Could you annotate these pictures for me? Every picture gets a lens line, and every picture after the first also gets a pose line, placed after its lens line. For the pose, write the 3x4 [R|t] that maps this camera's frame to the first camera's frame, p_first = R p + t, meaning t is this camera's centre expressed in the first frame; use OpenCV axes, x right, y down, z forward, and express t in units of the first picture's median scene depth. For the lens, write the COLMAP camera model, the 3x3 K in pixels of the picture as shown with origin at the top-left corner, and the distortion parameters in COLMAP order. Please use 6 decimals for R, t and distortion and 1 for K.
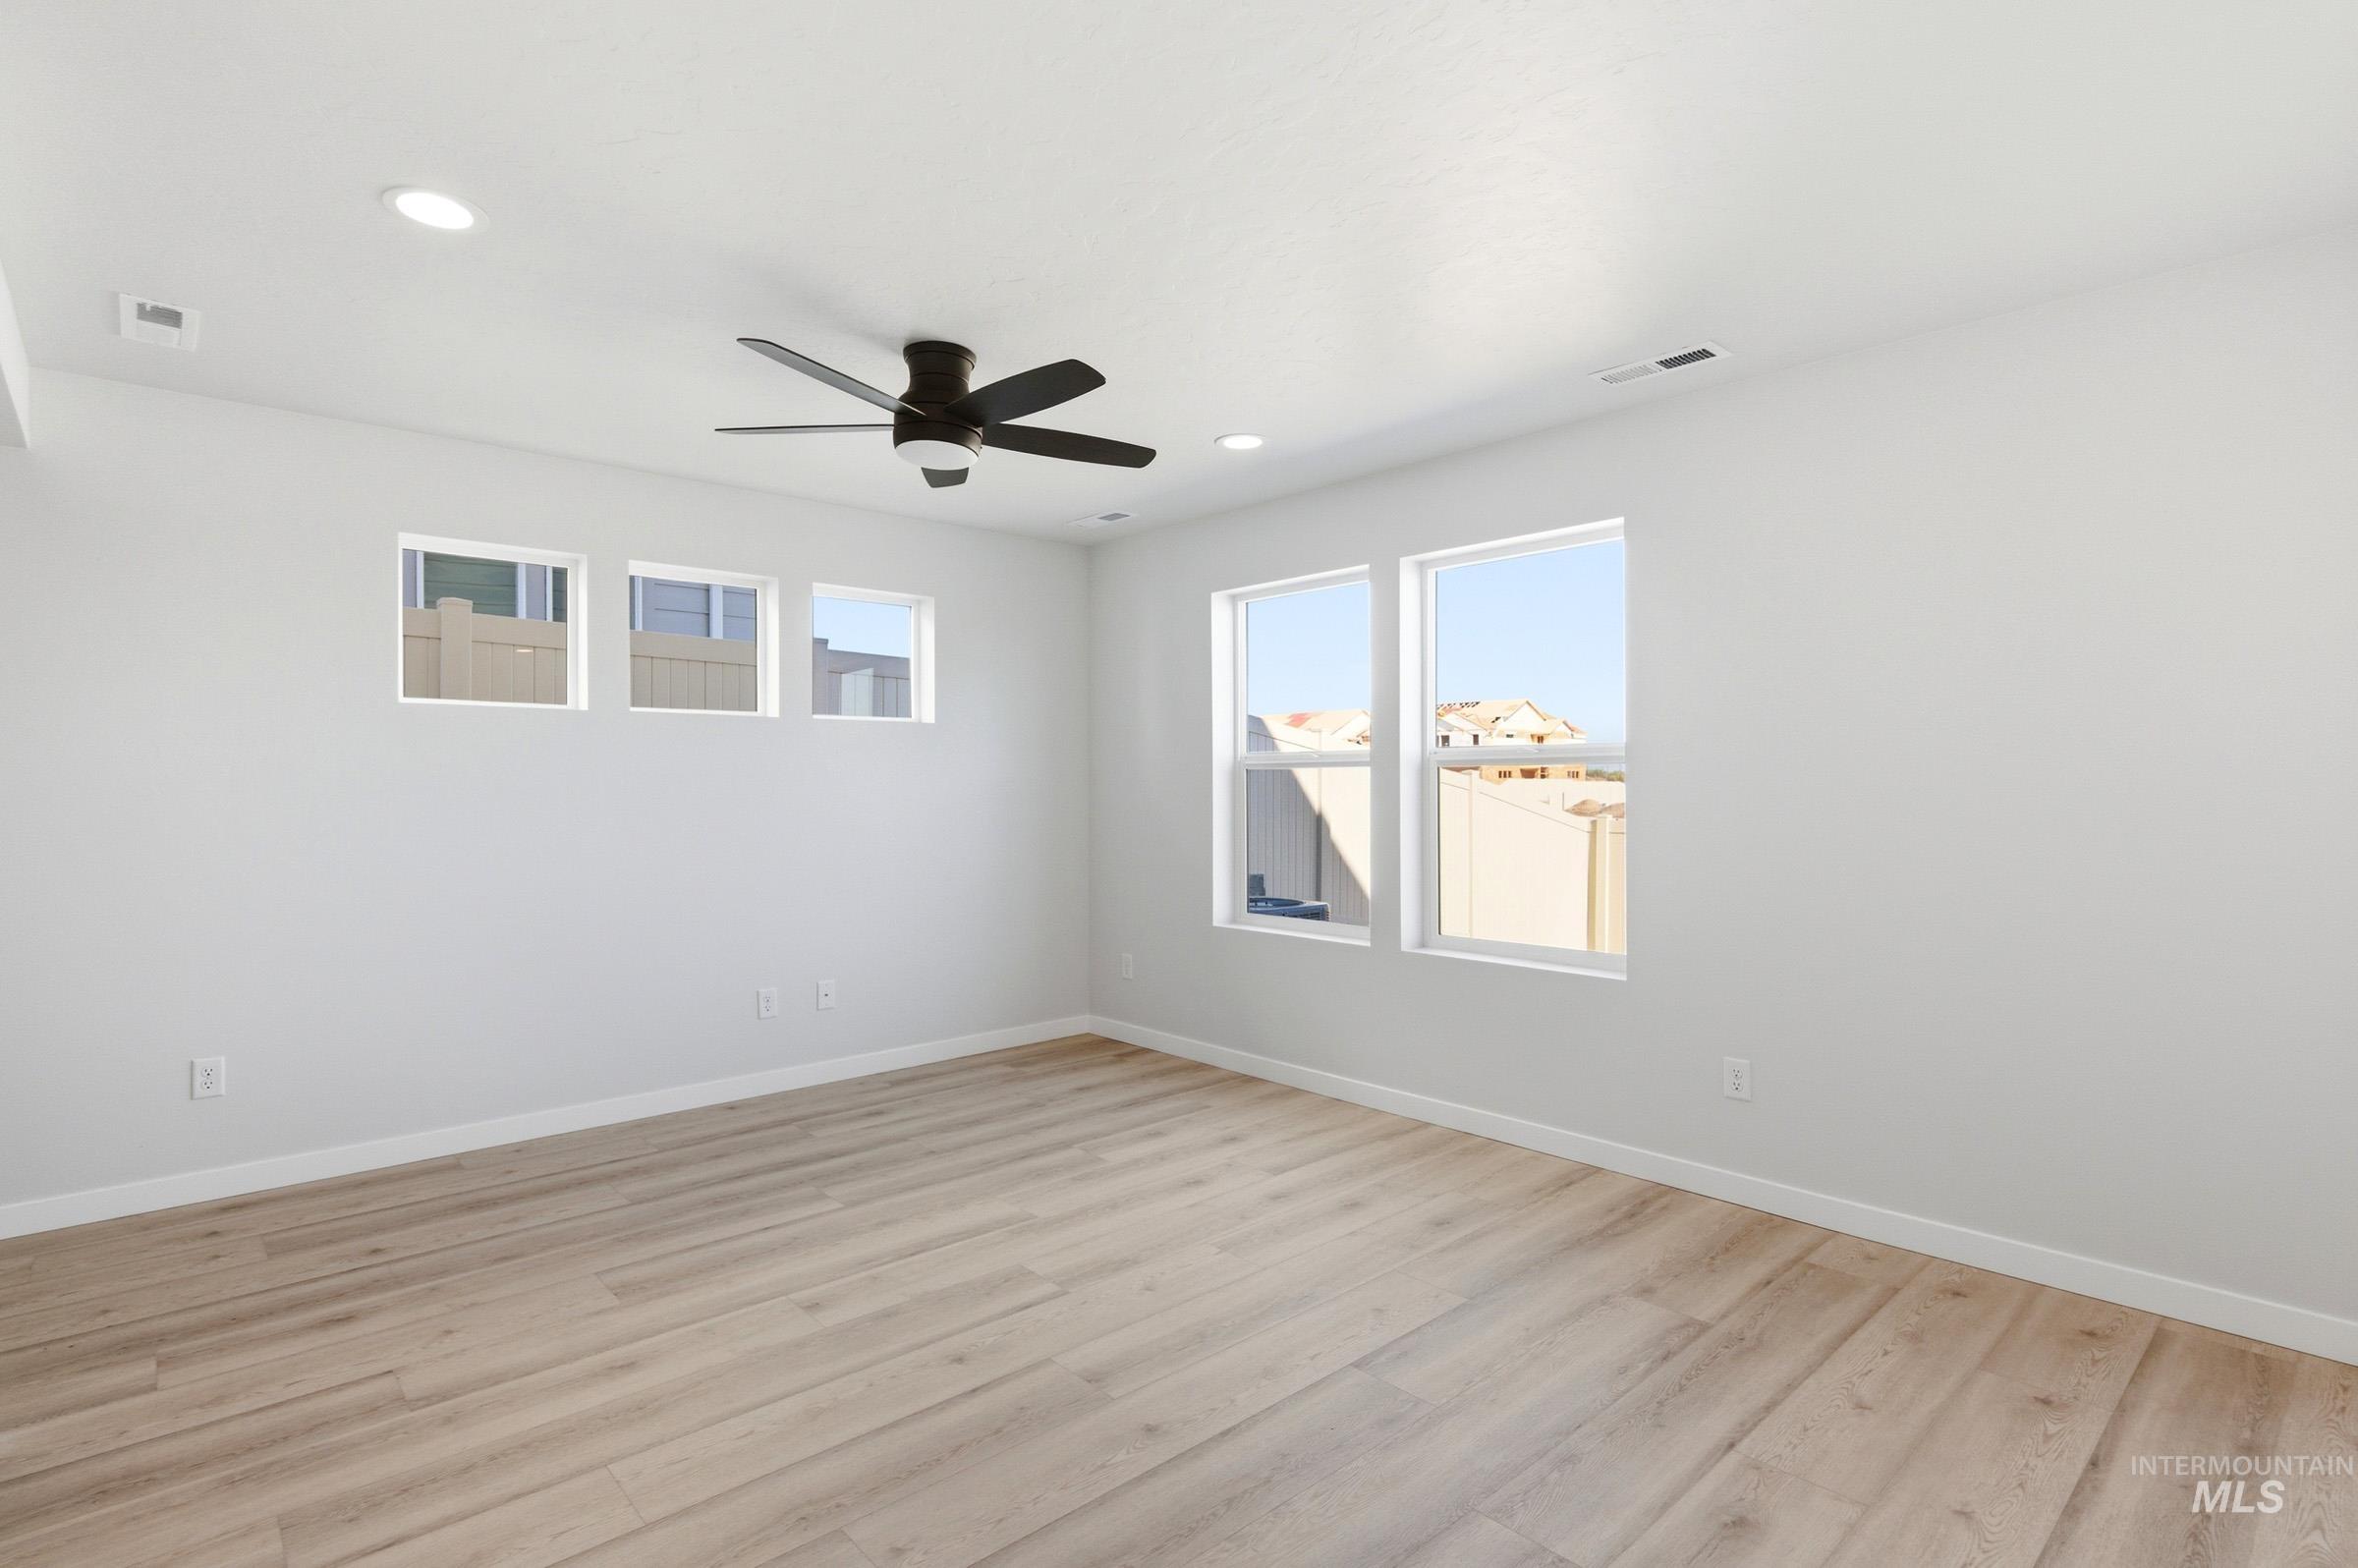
lens RADIAL K [[1130.5, 0, 1175.6], [0, 1130.5, 776.2], [0, 0, 1]] dist [0.008431, -0.004206]
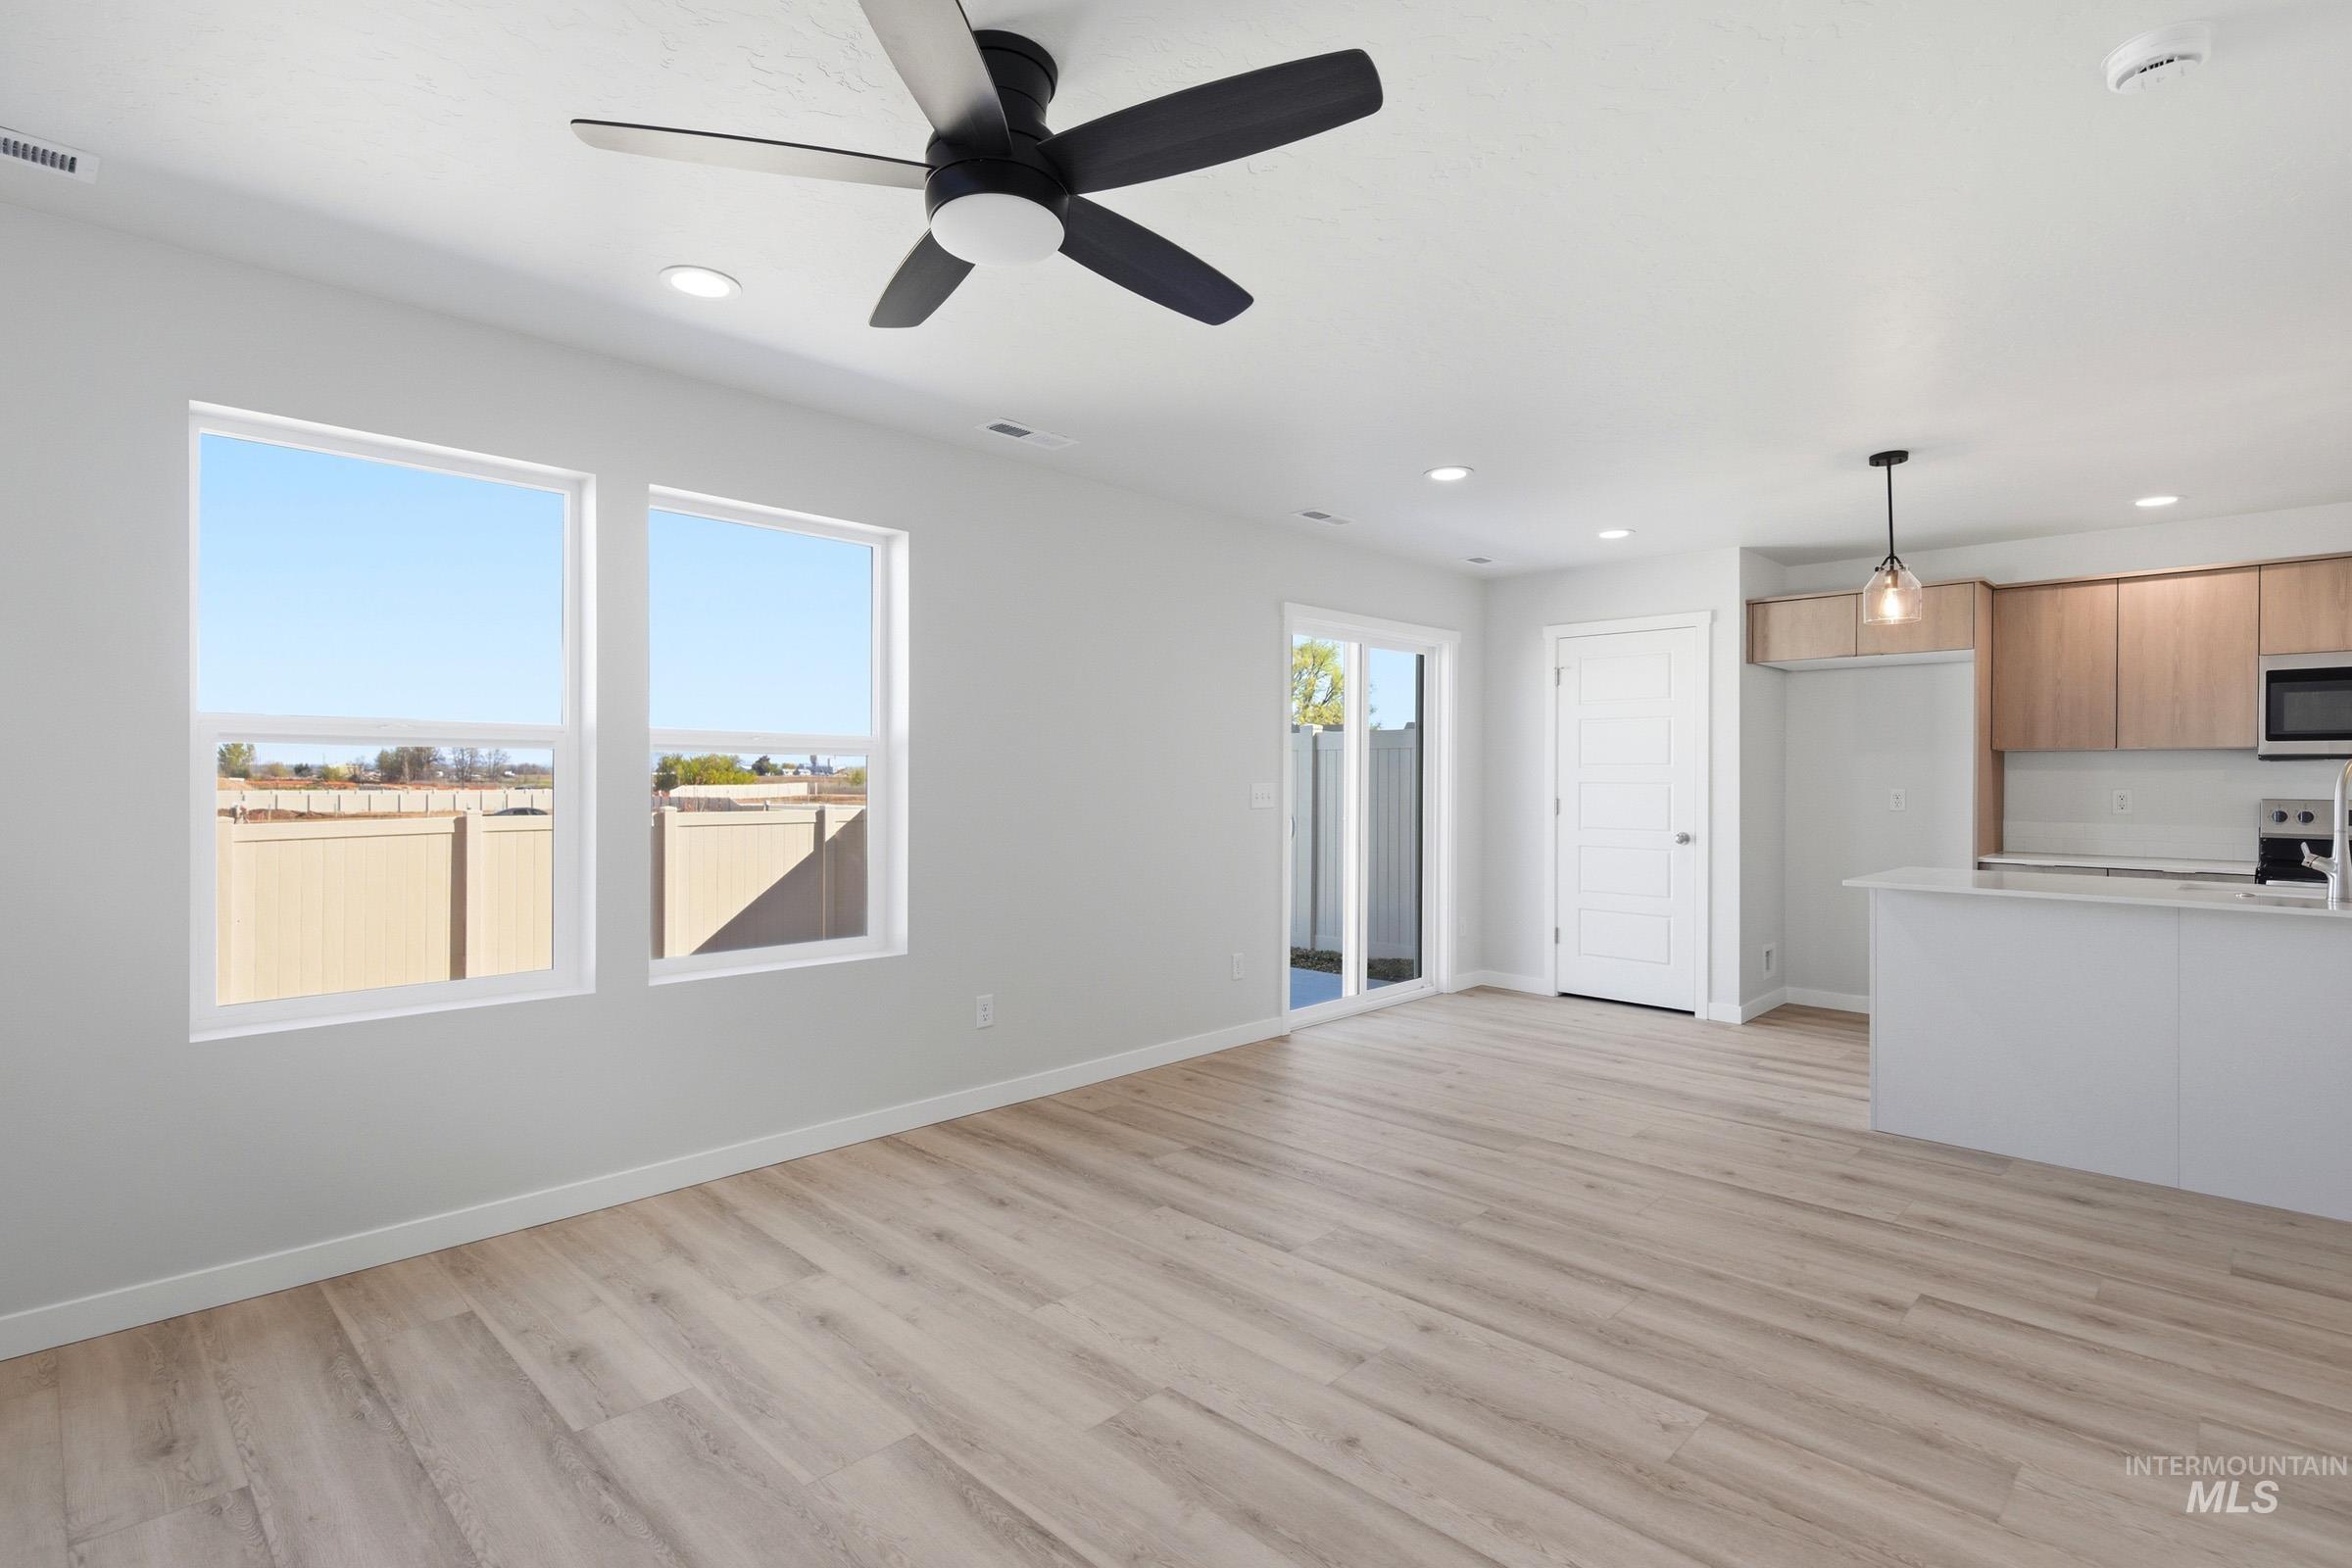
lens RADIAL K [[1127.6, 0, 1172.1], [0, 1127.6, 781.6], [0, 0, 1]] dist [0.008431, -0.004206]
pose [[-0.057312, -0.001265, 0.998356, -0.687685], [-0.011578, 0.999933, 0.000602, 0.009897], [-0.998289, -0.011525, -0.057322, 0.787151]]
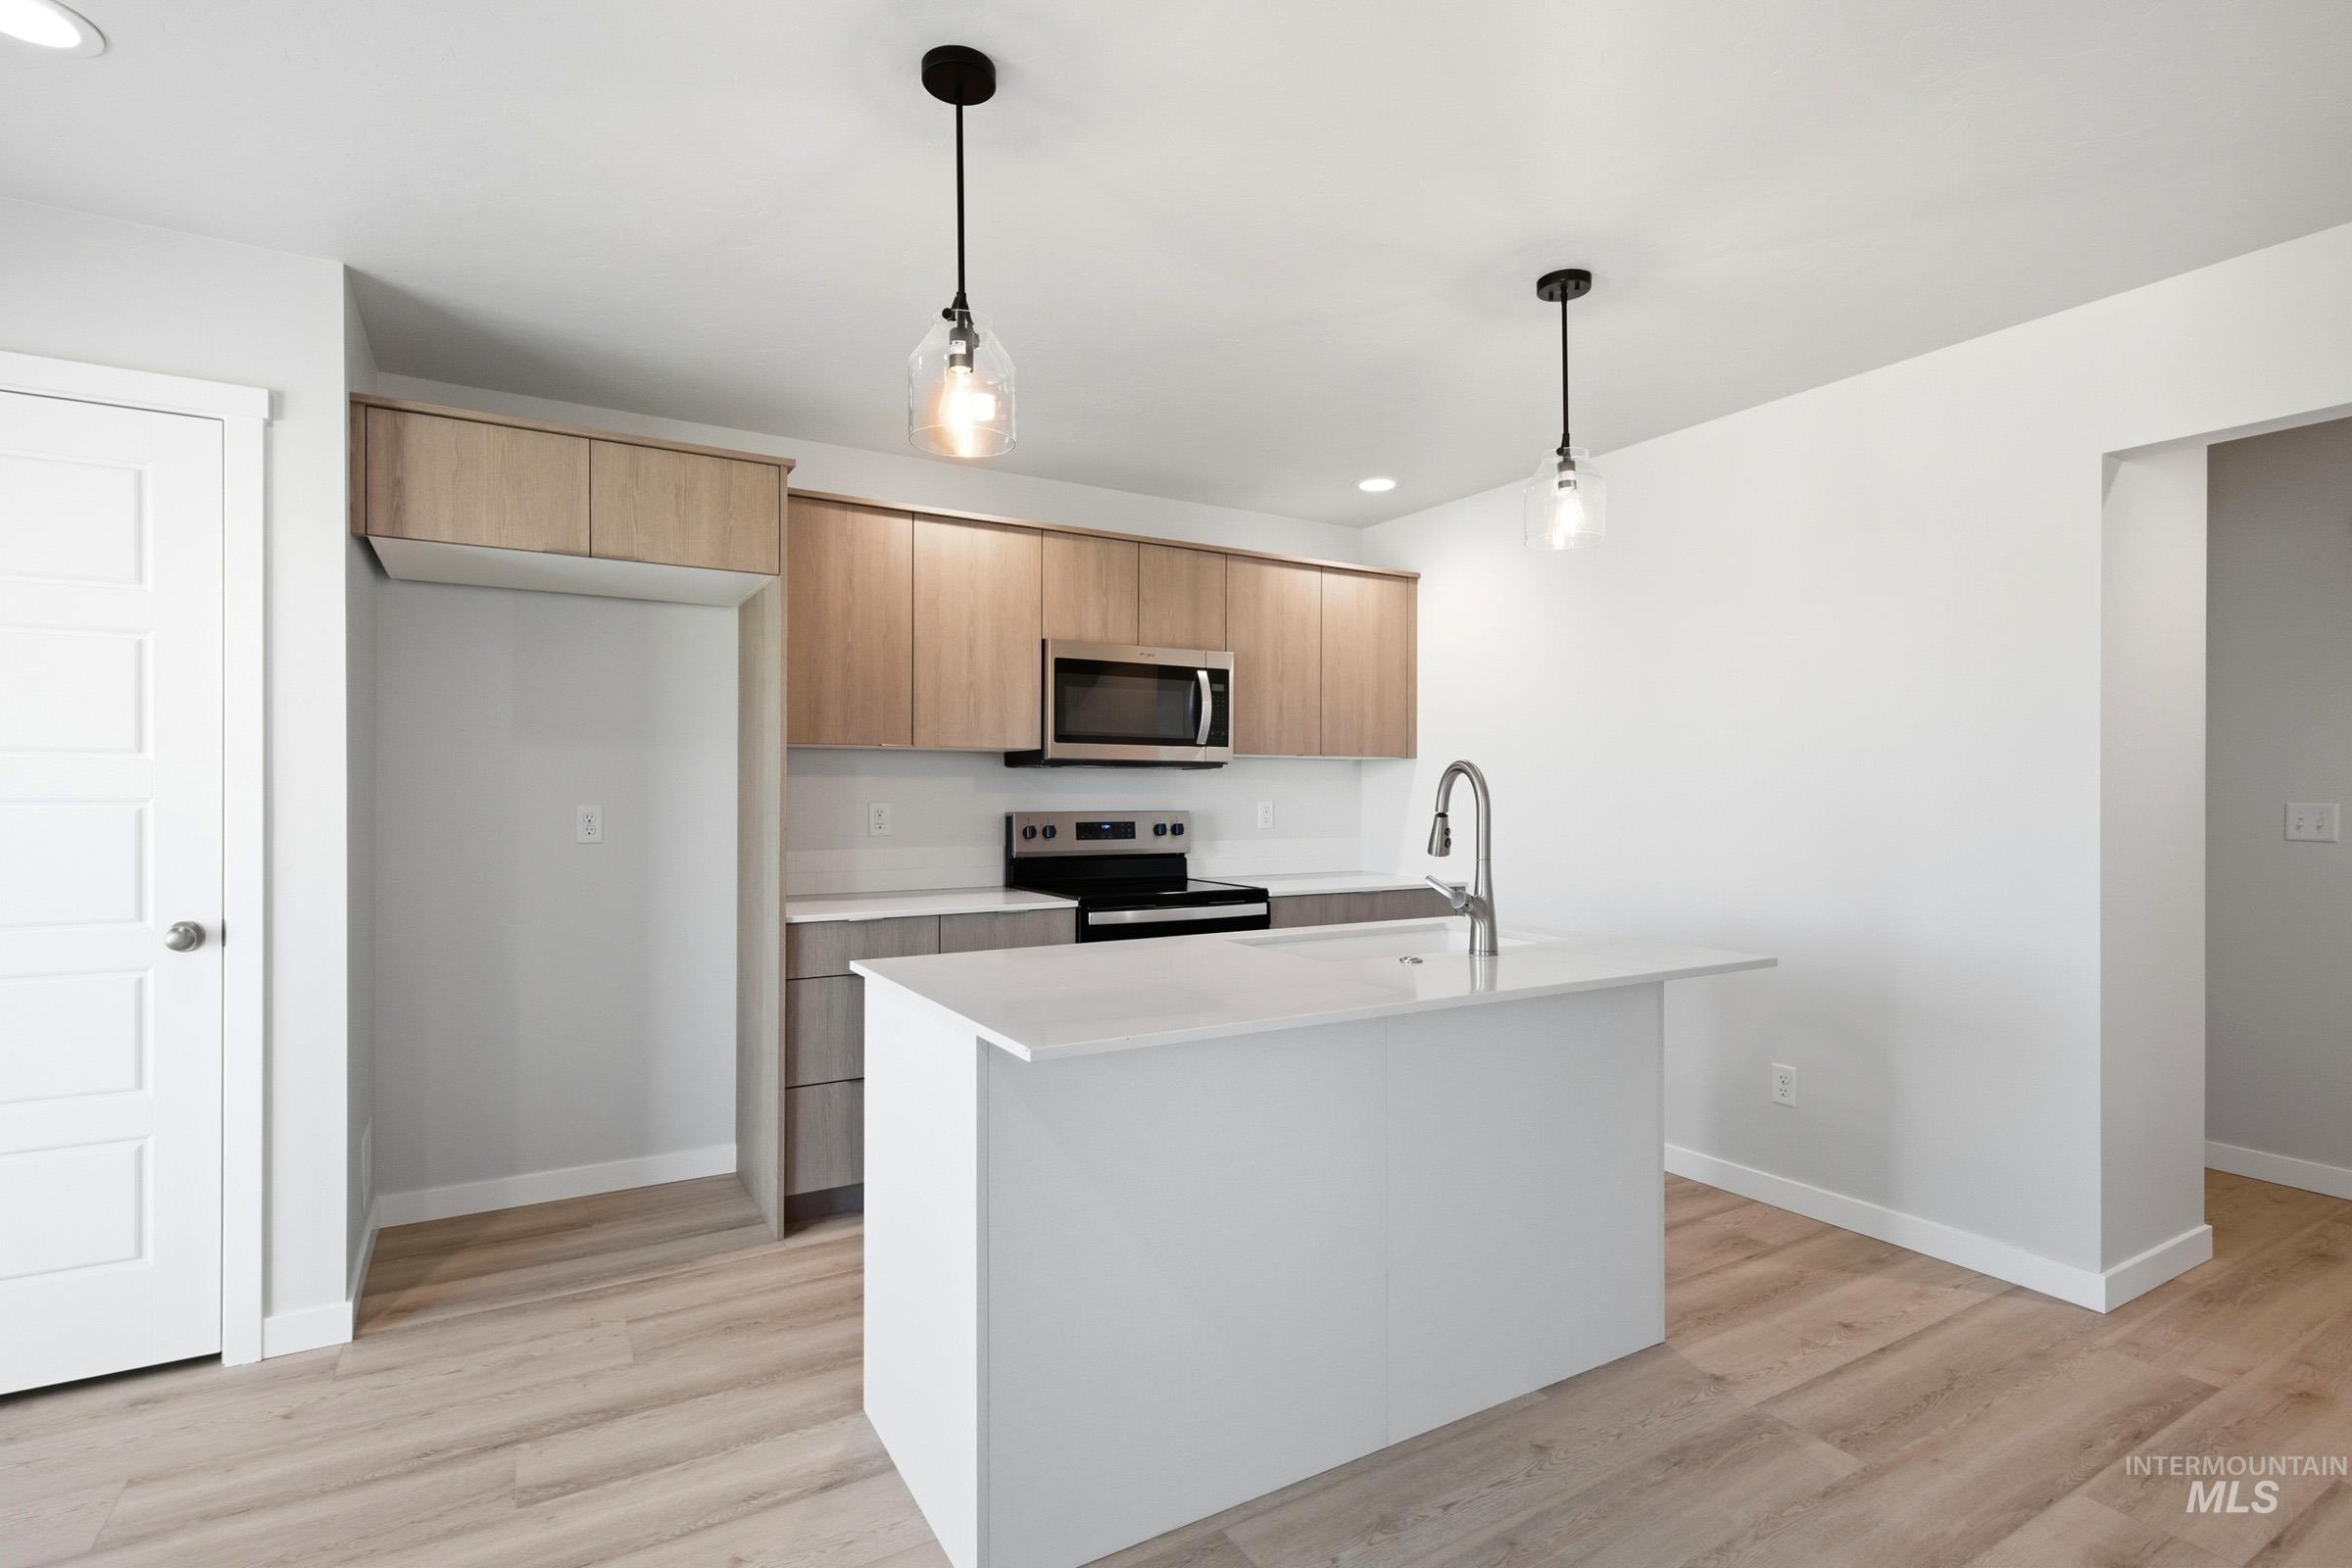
lens RADIAL K [[1127.6, 0, 1172.6], [0, 1127.6, 795.7], [0, 0, 1]] dist [0.008431, -0.004206]
pose [[-0.979542, 0.000018, 0.201240, 0.185001], [-0.000680, 0.999994, -0.003400, 0.003710], [-0.201239, -0.003468, -0.979536, 0.494797]]
